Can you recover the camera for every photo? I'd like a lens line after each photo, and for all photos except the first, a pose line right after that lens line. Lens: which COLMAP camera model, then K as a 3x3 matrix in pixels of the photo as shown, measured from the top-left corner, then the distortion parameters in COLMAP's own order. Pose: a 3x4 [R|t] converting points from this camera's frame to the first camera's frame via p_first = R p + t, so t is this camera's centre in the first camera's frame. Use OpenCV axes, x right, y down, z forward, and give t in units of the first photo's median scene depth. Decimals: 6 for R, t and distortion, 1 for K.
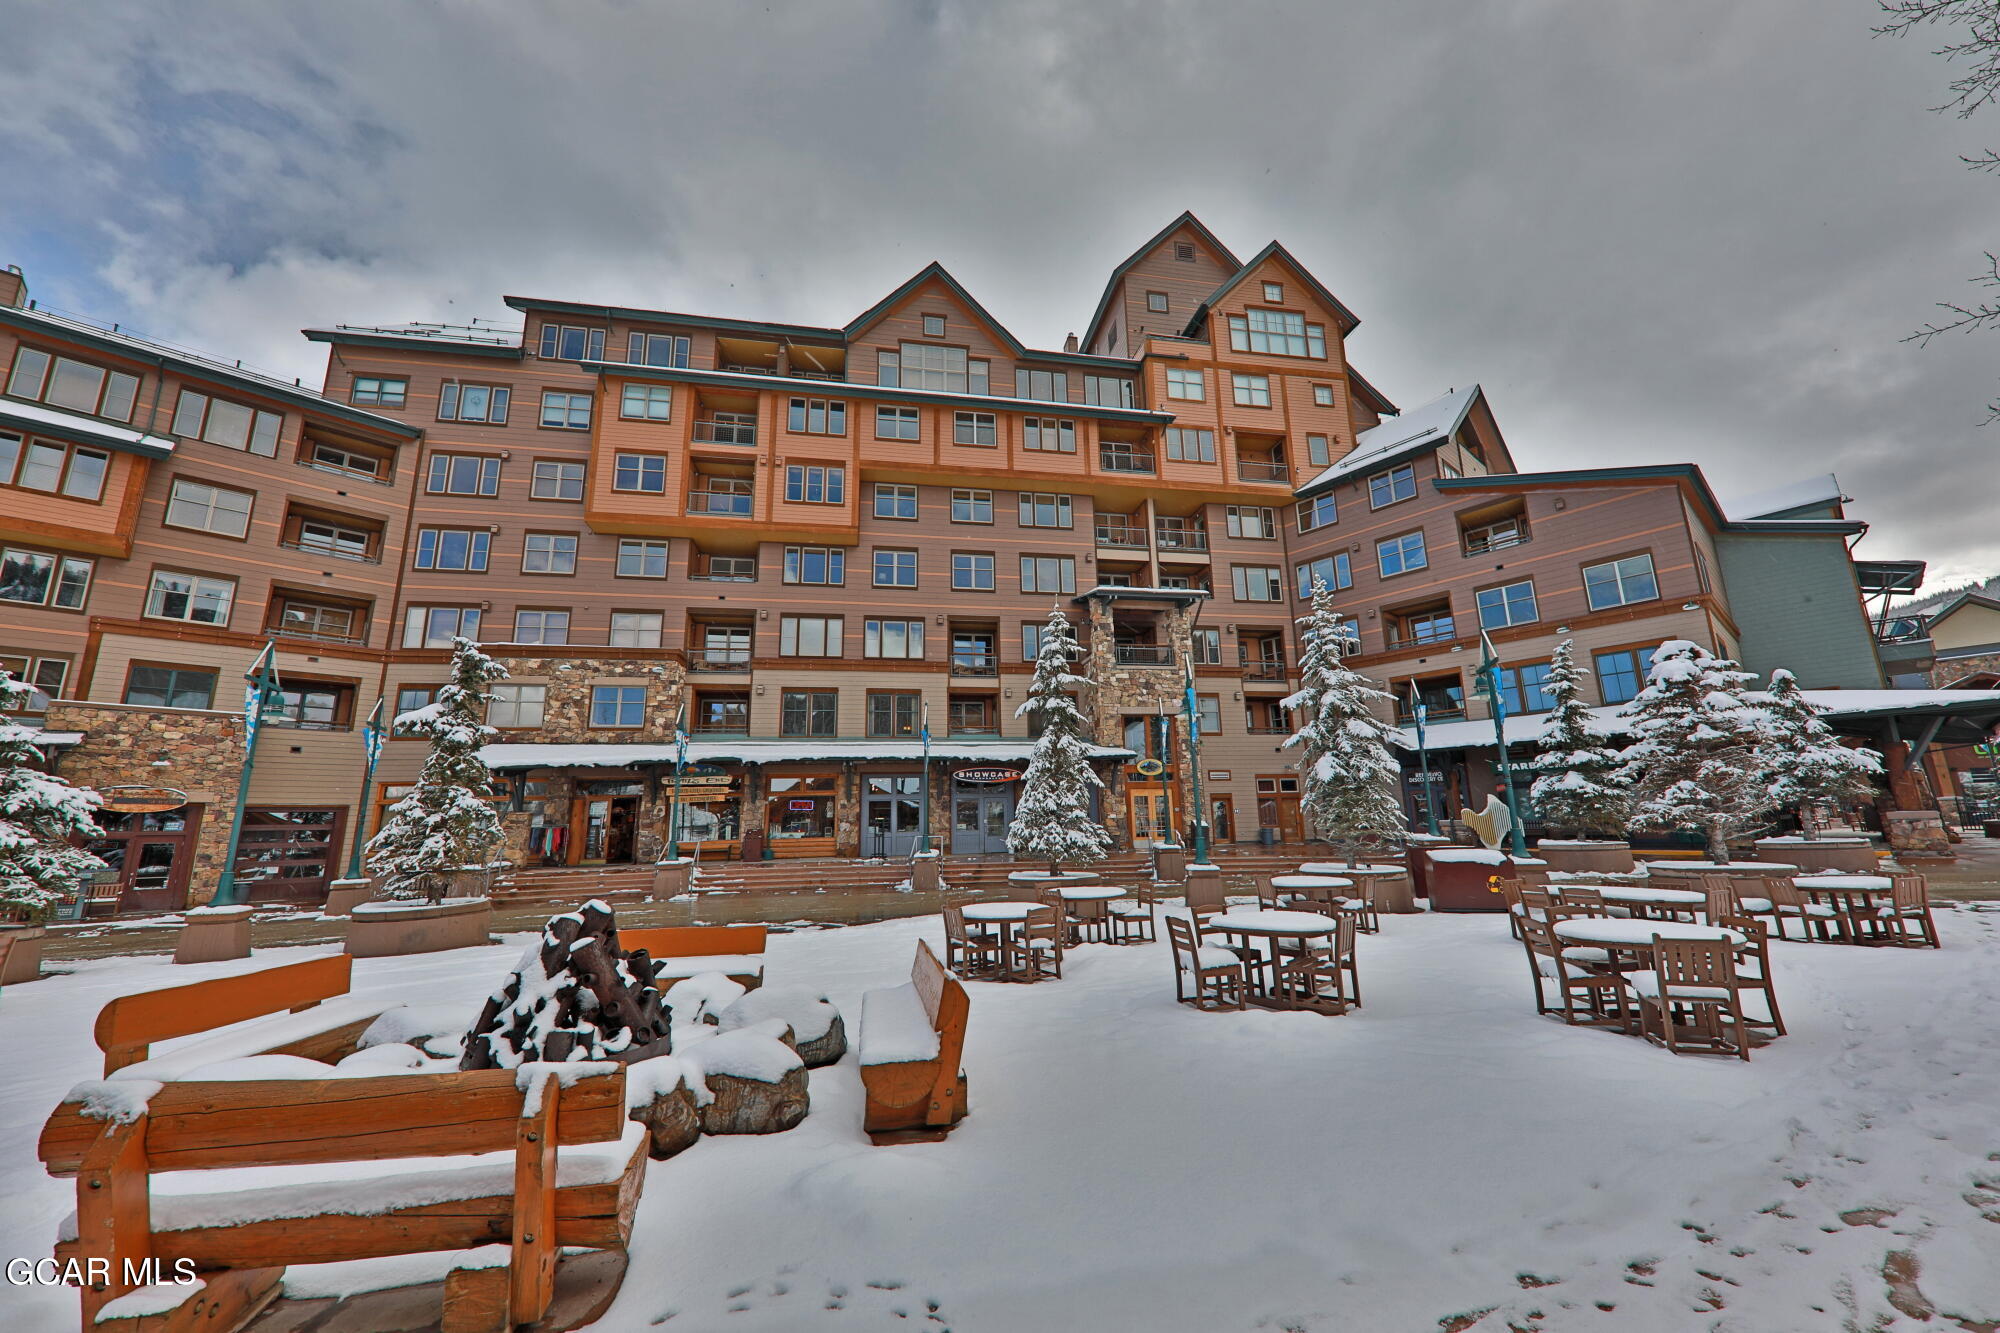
lens RADIAL K [[730.0, 0, 1000.0], [0, 730.0, 666.5], [0, 0, 1]] dist [0.010162, -0.007261]
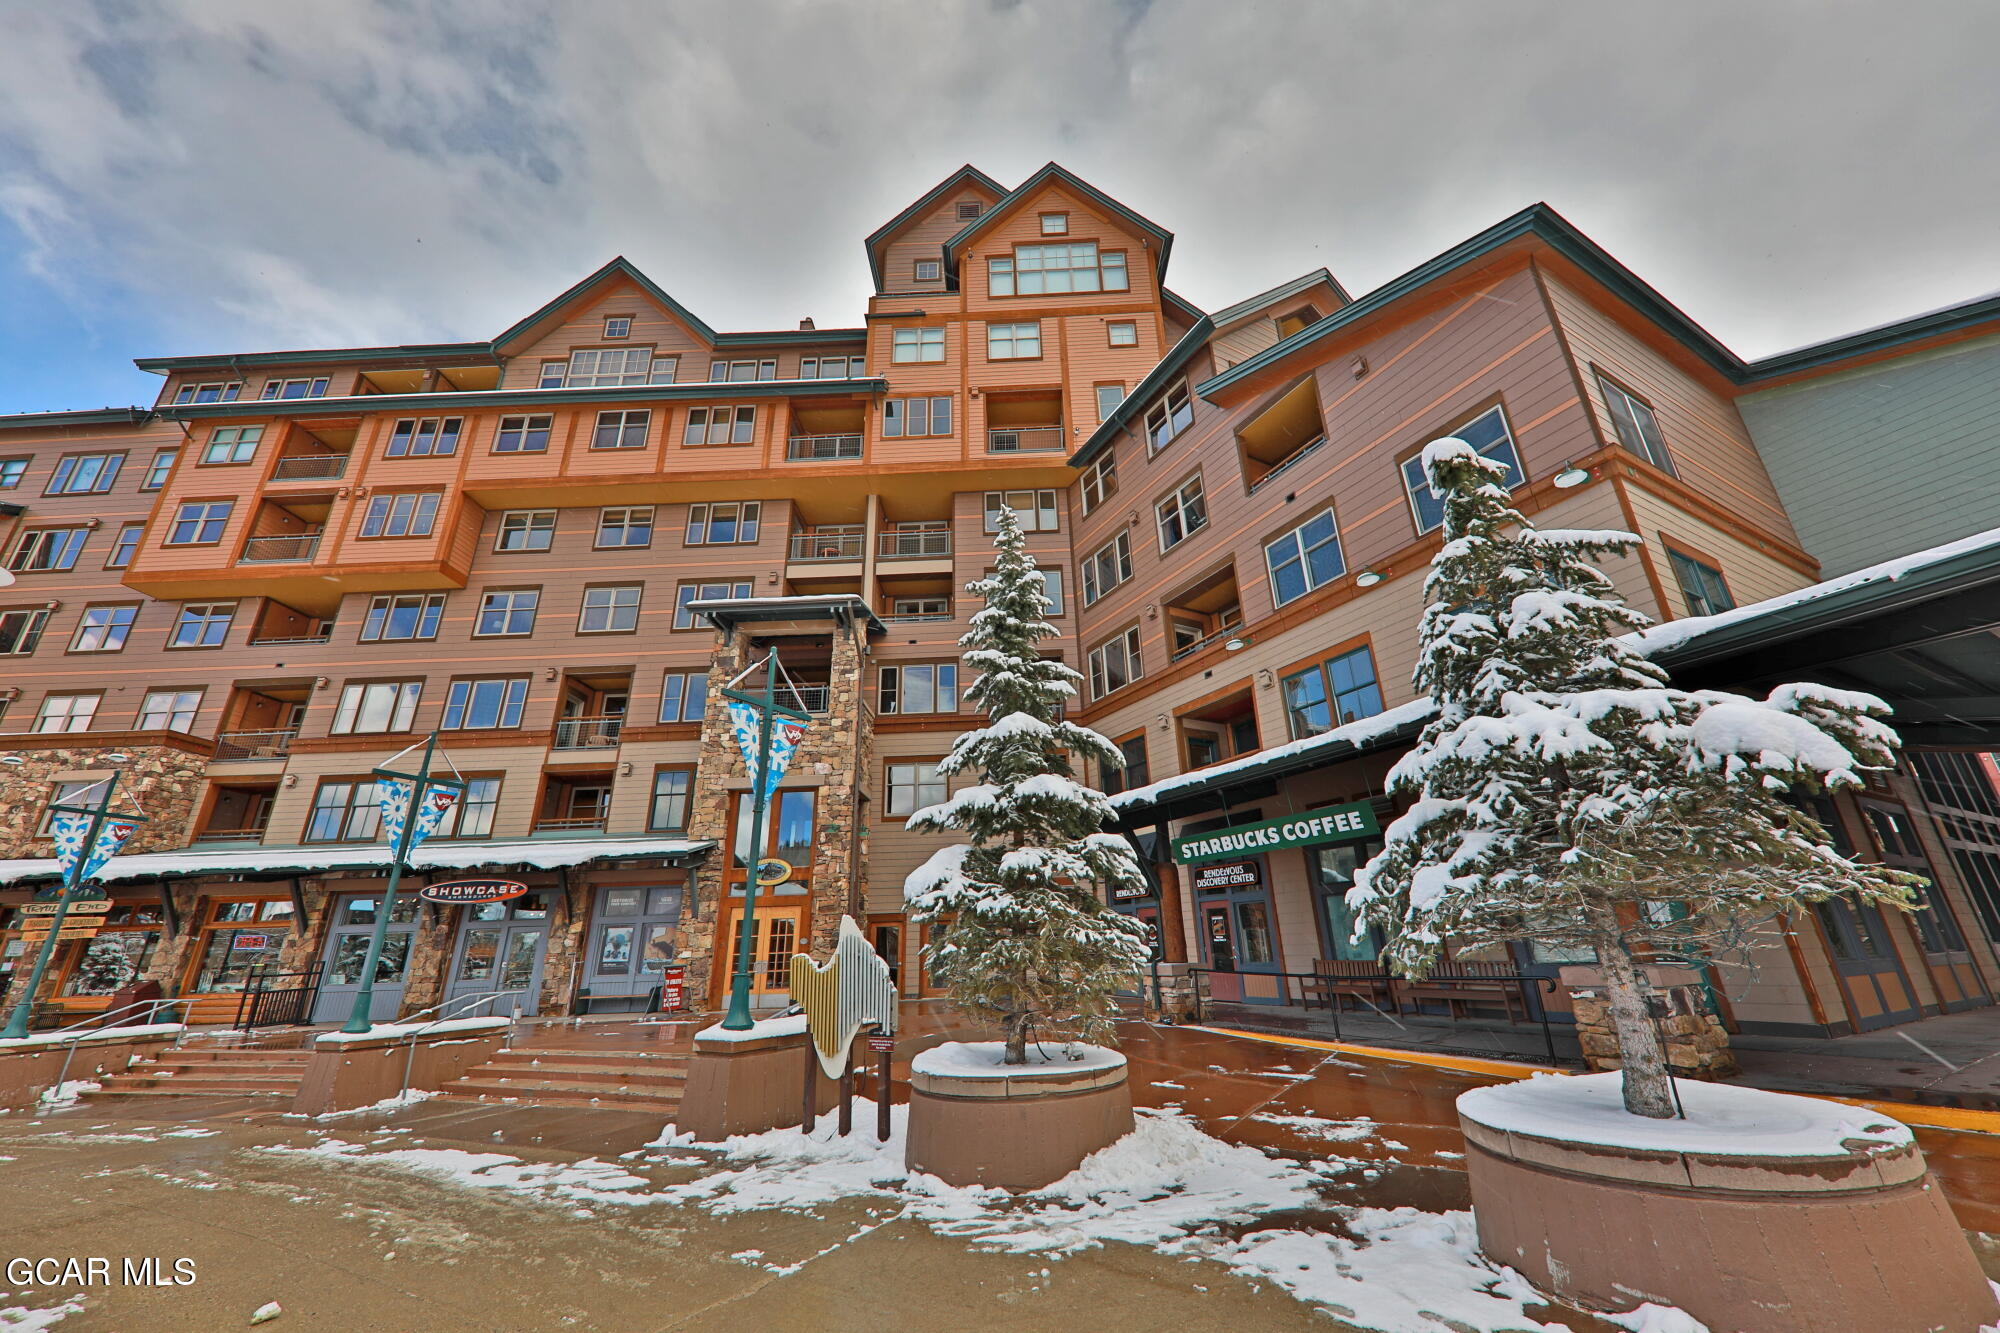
lens RADIAL K [[730.0, 0, 1000.0], [0, 730.0, 666.5], [0, 0, 1]] dist [0.010162, -0.007261]
pose [[0.978631, -0.081217, -0.188904, 0.495238], [0.052718, 0.987085, -0.151273, 0.063248], [0.198751, 0.138082, 0.970274, 0.368770]]
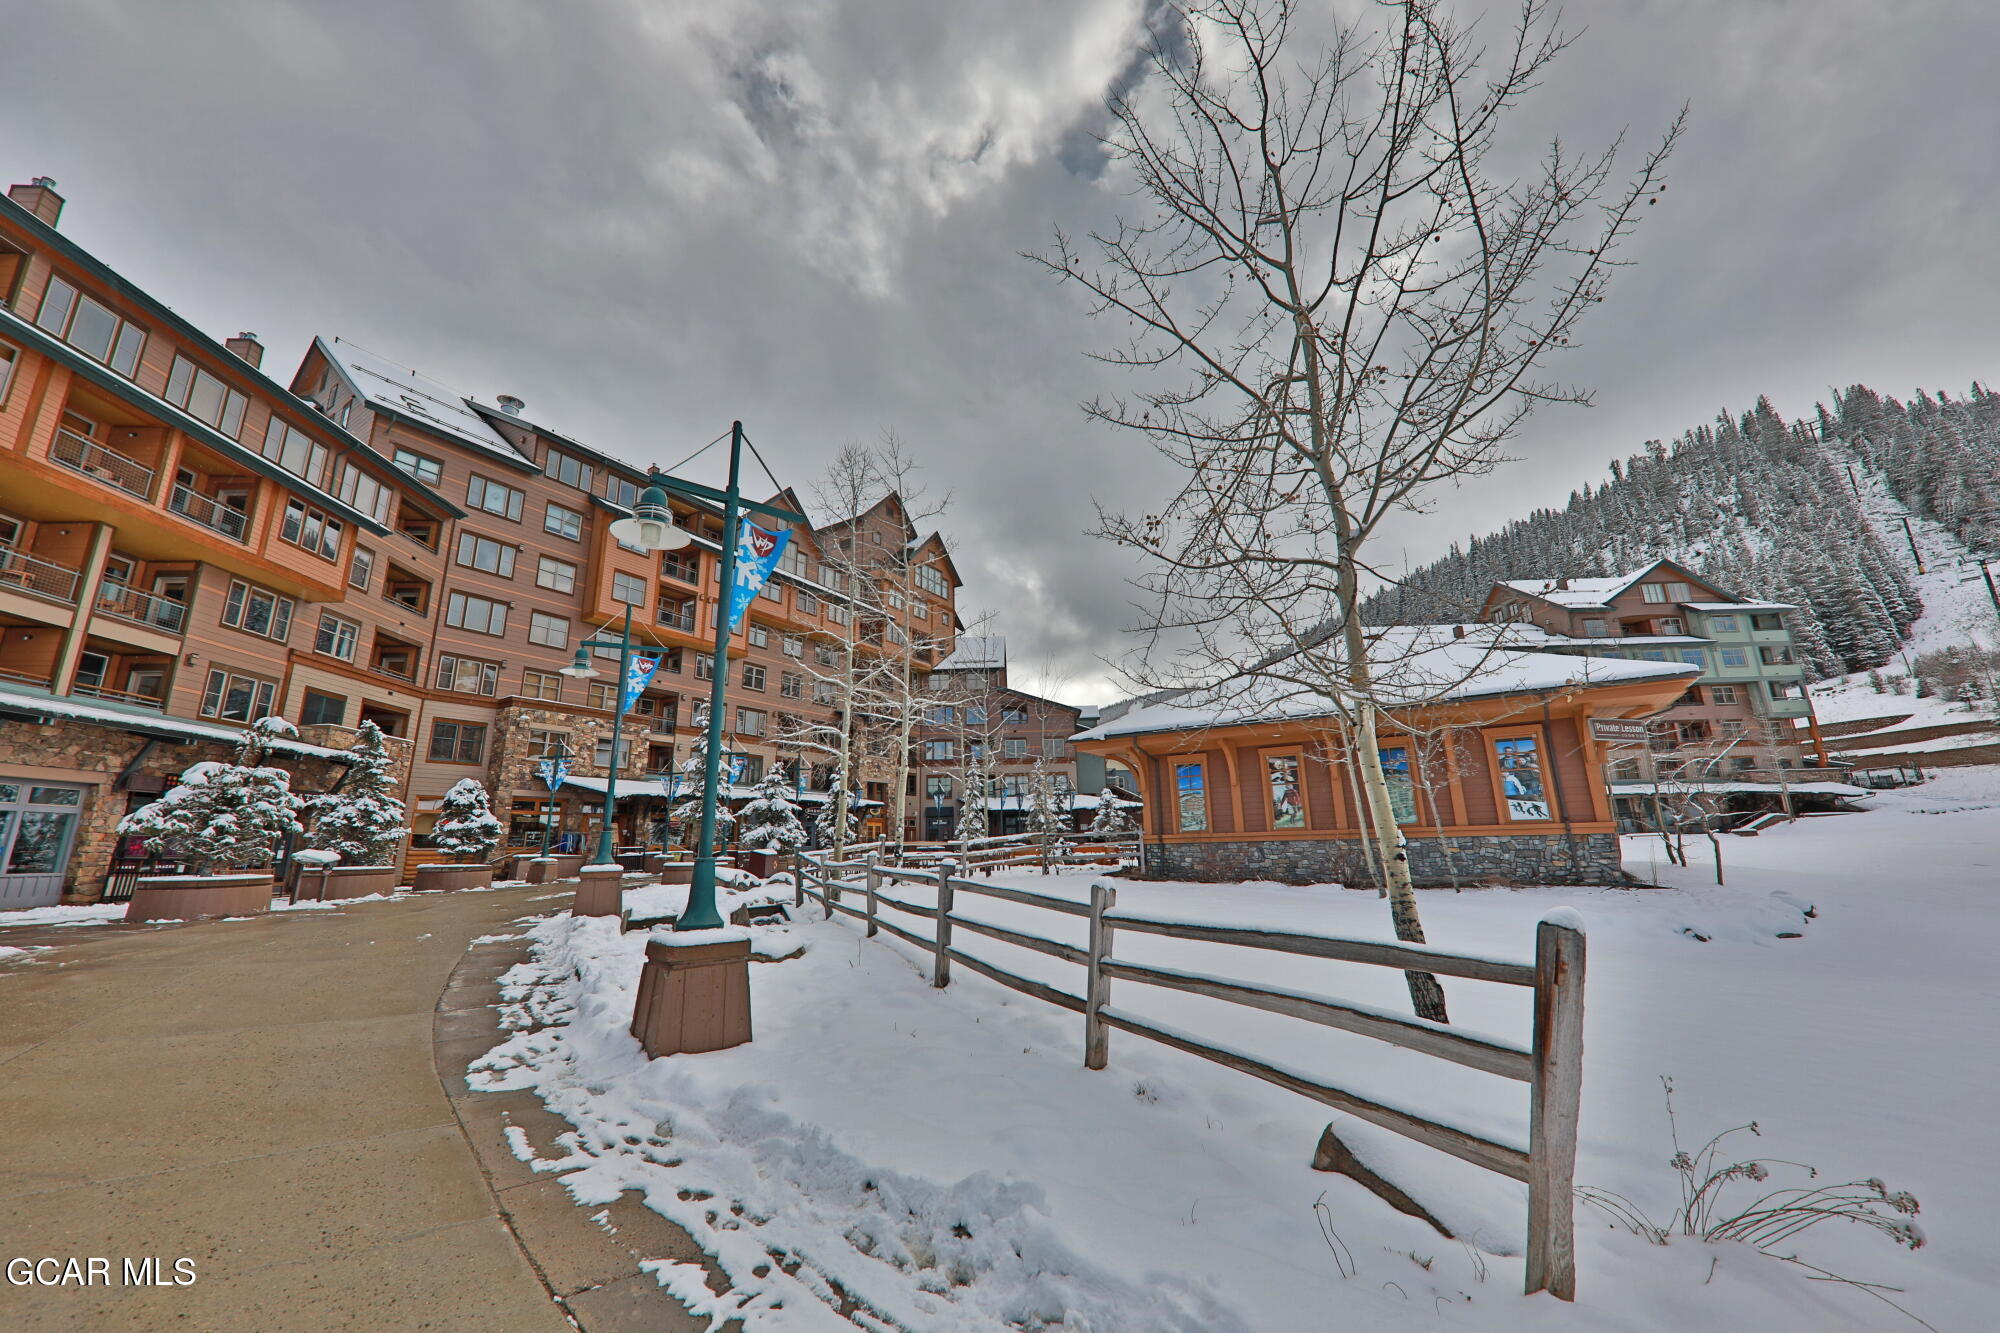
lens RADIAL K [[730.0, 0, 1000.0], [0, 730.0, 666.5], [0, 0, 1]] dist [0.010162, -0.007261]
pose [[0.672785, 0.188075, 0.715533, -0.904871], [-0.141901, 0.981996, -0.124690, -0.037738], [-0.726102, -0.017645, 0.687361, -0.464180]]
